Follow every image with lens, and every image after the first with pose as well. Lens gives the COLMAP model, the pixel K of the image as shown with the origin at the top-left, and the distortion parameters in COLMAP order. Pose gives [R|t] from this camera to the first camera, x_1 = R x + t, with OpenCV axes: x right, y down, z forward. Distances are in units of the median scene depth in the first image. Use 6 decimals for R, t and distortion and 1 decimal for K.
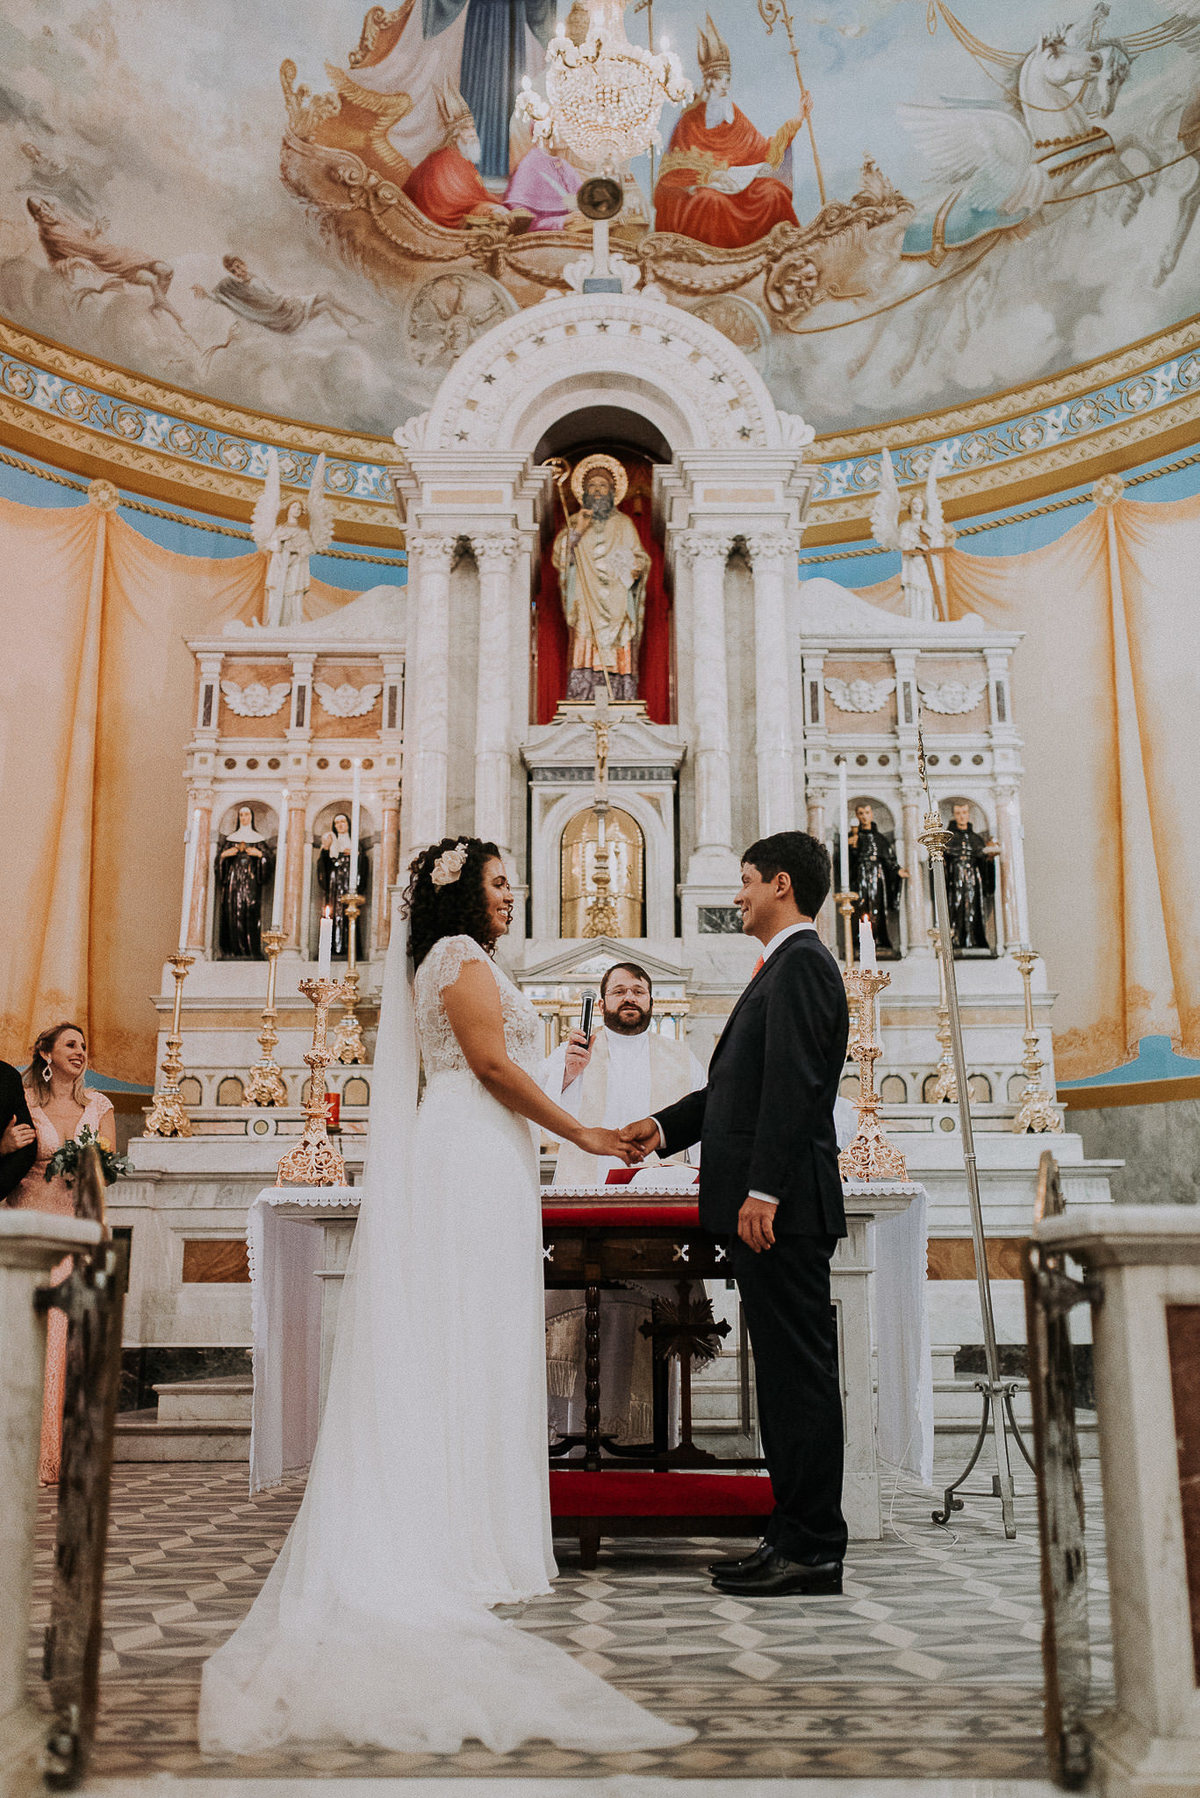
lens RADIAL K [[1721.5, 0, 600.0], [0, 1721.5, 899.0], [0, 0, 1]] dist [0.001202, 0.000836]
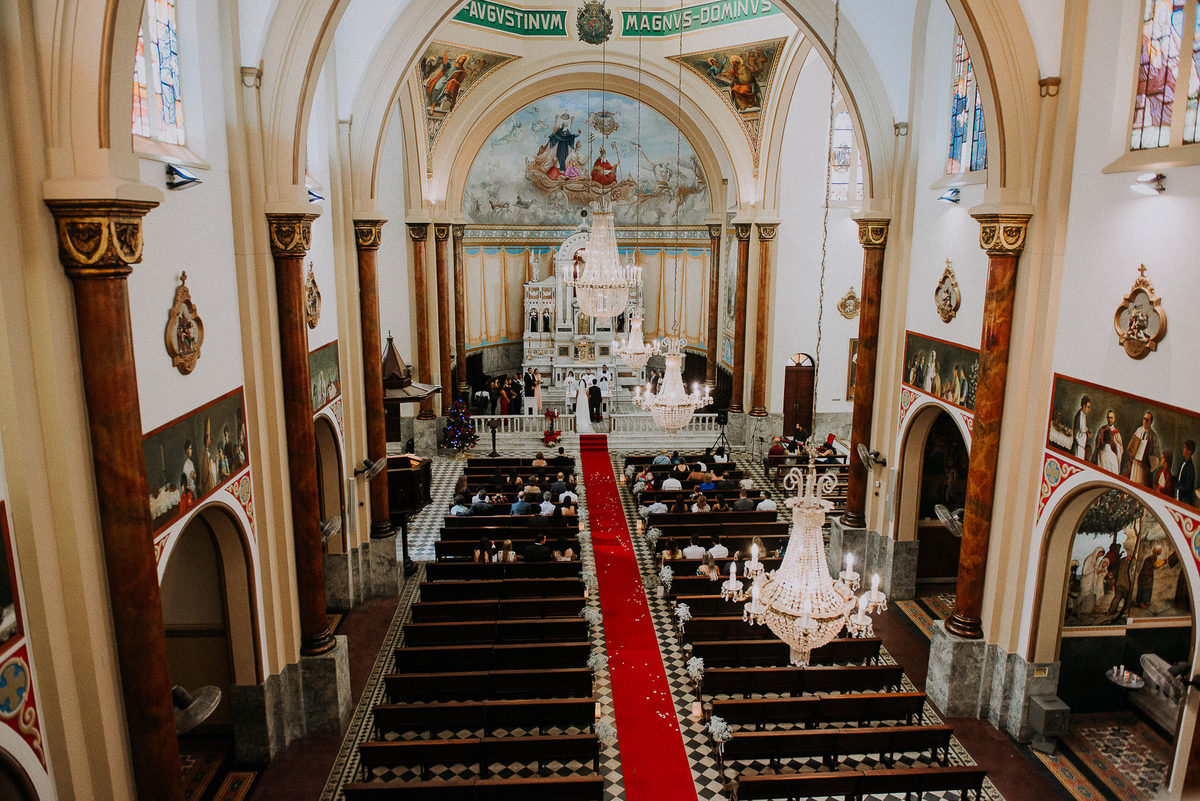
lens RADIAL K [[837.8, 0, 600.0], [0, 837.8, 400.5], [0, 0, 1]] dist [-0.007957, -0.005171]
pose [[0.997468, -0.005475, 0.070911, -0.176778], [-0.025585, 0.902663, 0.429586, -1.192133], [-0.066361, -0.430313, 0.900237, -2.260338]]
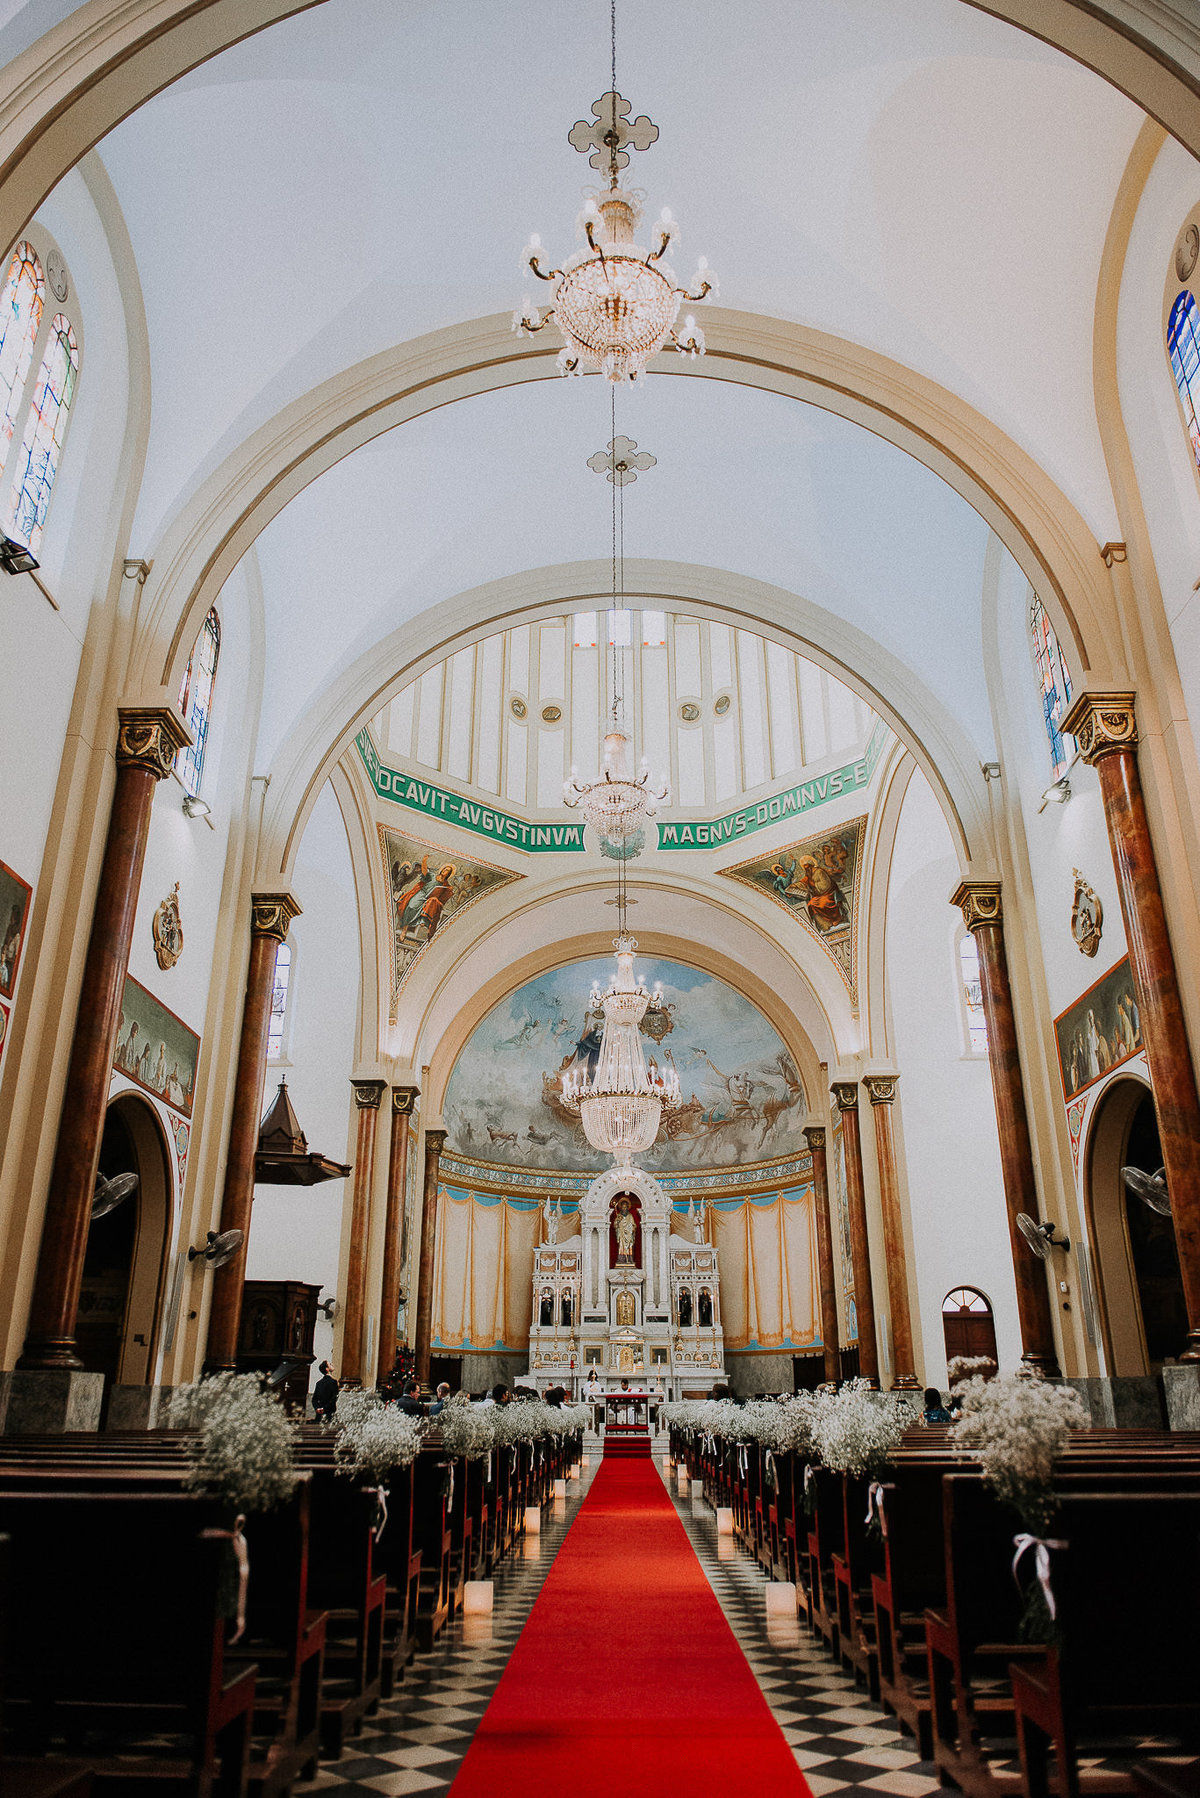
lens RADIAL K [[1255.3, 0, 600.0], [0, 1255.3, 899.0], [0, 0, 1]] dist [-0.007957, -0.005171]
pose [[0.999959, -0.000026, -0.009098, -0.035577], [-0.001283, 0.989609, -0.143776, -0.586514], [0.009007, 0.143782, 0.989568, -2.374577]]
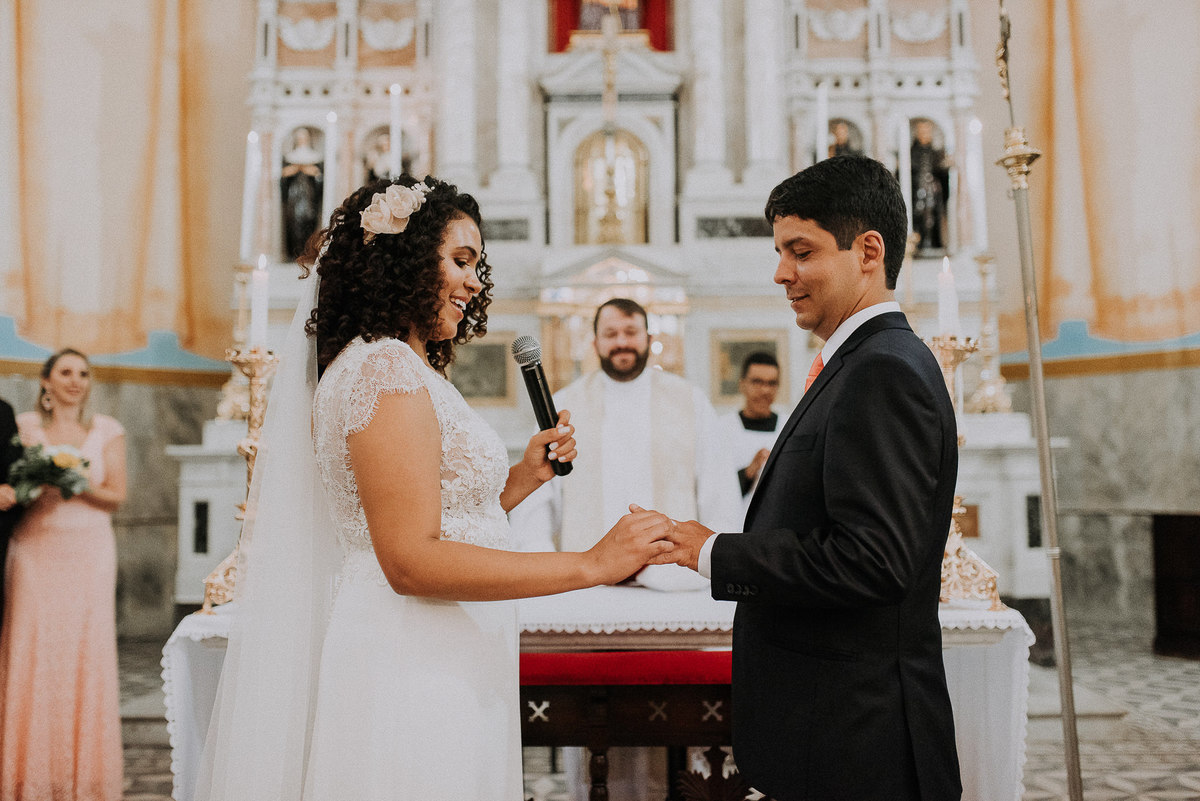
lens RADIAL K [[1139.0, 0, 600.0], [0, 1139.0, 400.5], [0, 0, 1]] dist [-0.003725, 0.008069]
pose [[0.999927, -0.005826, -0.010545, 0.001085], [0.007614, 0.983925, 0.178421, -0.010025], [0.009336, -0.178488, 0.983898, 0.215957]]
